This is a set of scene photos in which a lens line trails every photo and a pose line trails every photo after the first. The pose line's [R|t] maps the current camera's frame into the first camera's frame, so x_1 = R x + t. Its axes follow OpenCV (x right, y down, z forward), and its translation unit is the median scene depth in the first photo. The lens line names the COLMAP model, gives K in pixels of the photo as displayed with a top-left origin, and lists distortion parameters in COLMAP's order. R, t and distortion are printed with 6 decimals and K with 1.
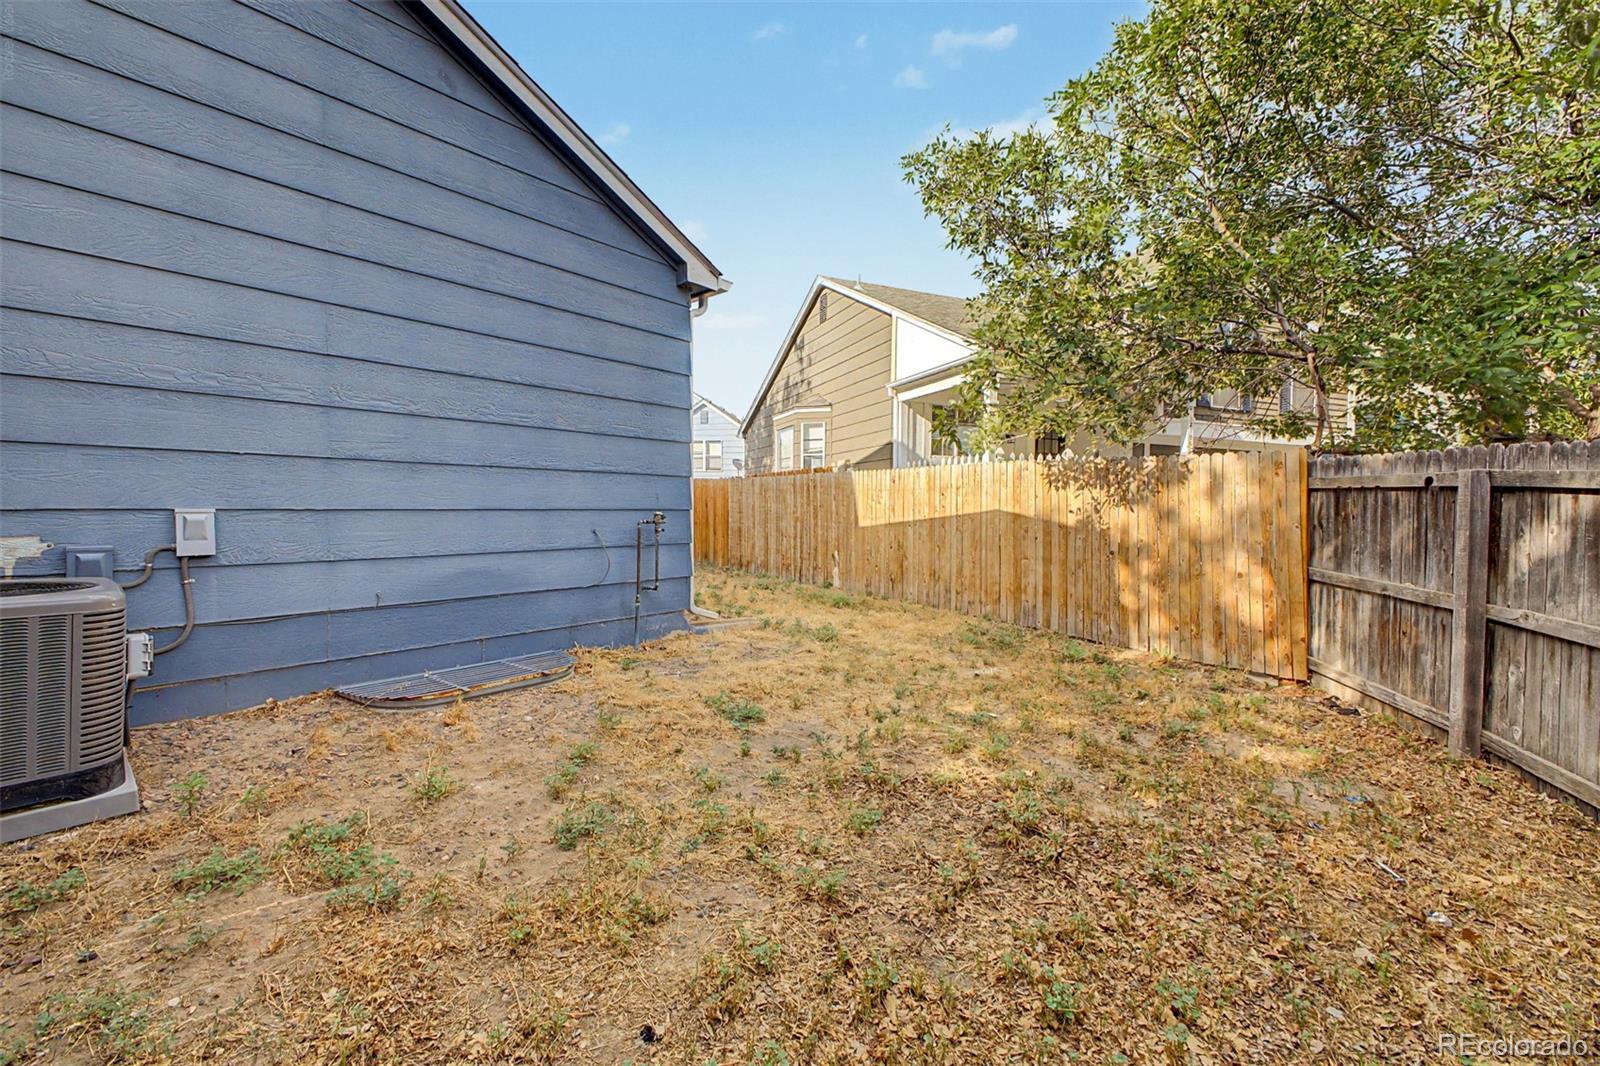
lens RADIAL K [[639.6, 0, 799.3], [0, 639.6, 526.3], [0, 0, 1]] dist [0.019572, -0.004481]
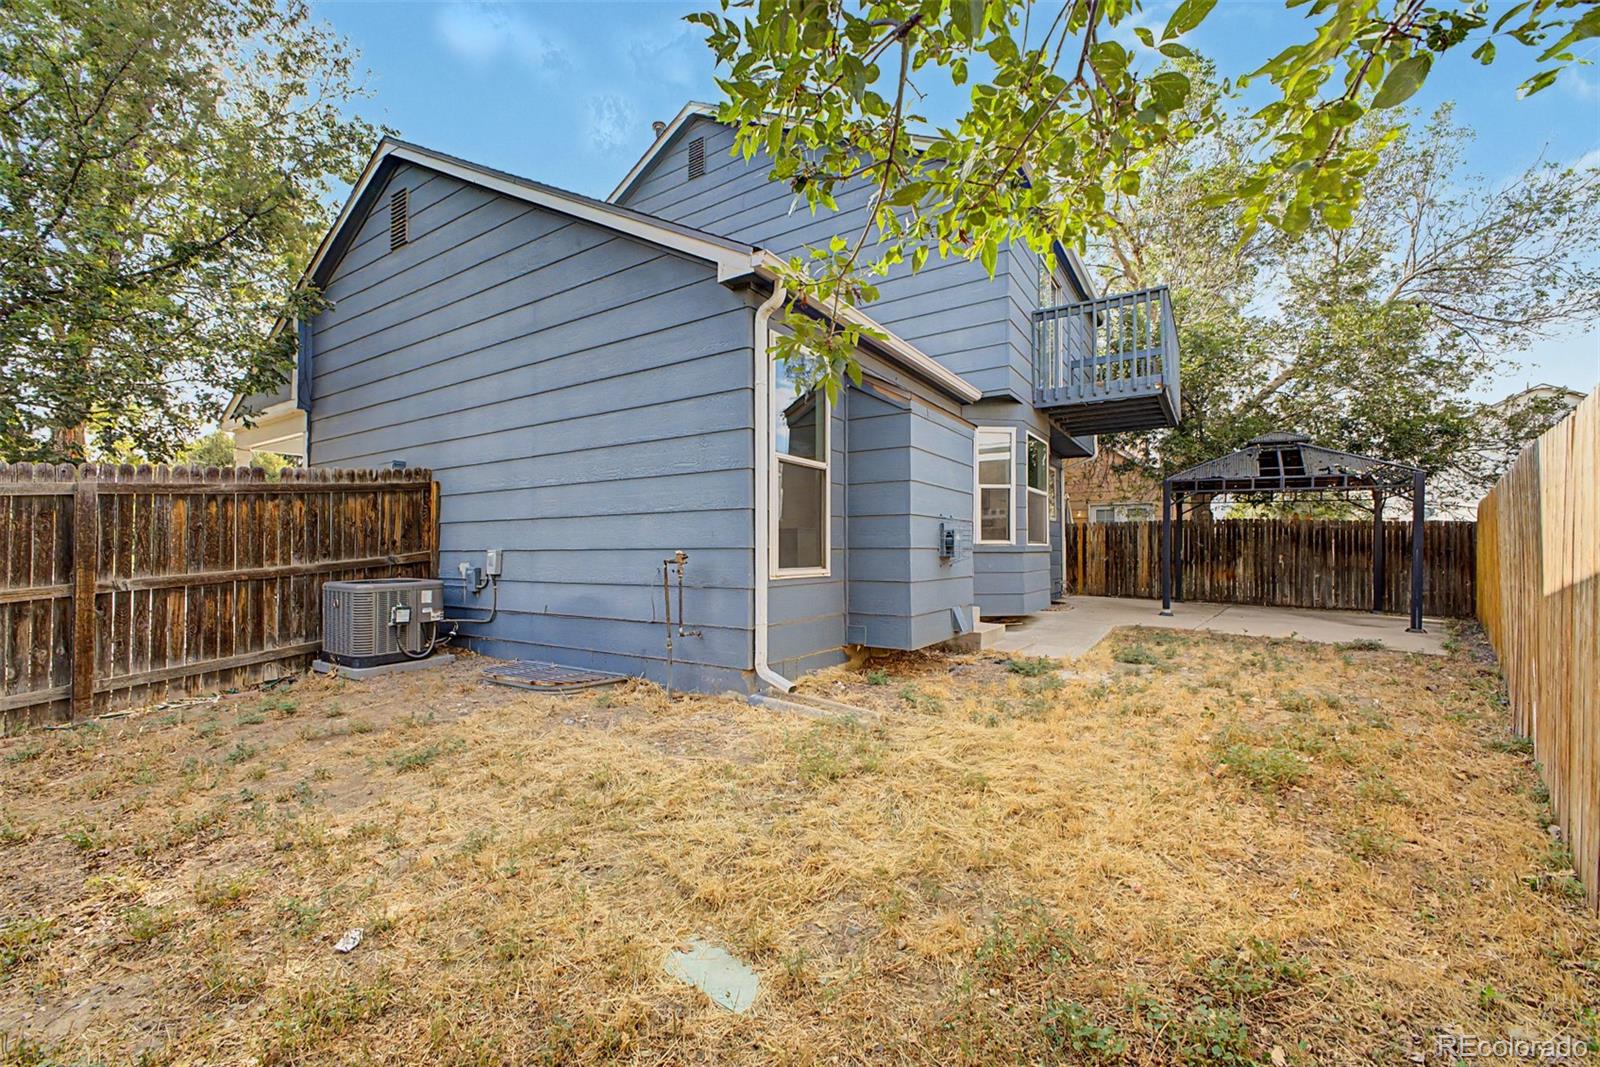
lens RADIAL K [[639.6, 0, 795.1], [0, 639.6, 539.7], [0, 0, 1]] dist [0.019572, -0.004481]
pose [[0.163274, -0.020103, -0.986376, 0.858327], [-0.018078, 0.999564, -0.023364, -0.024512], [0.986415, 0.021647, 0.162839, 1.213787]]
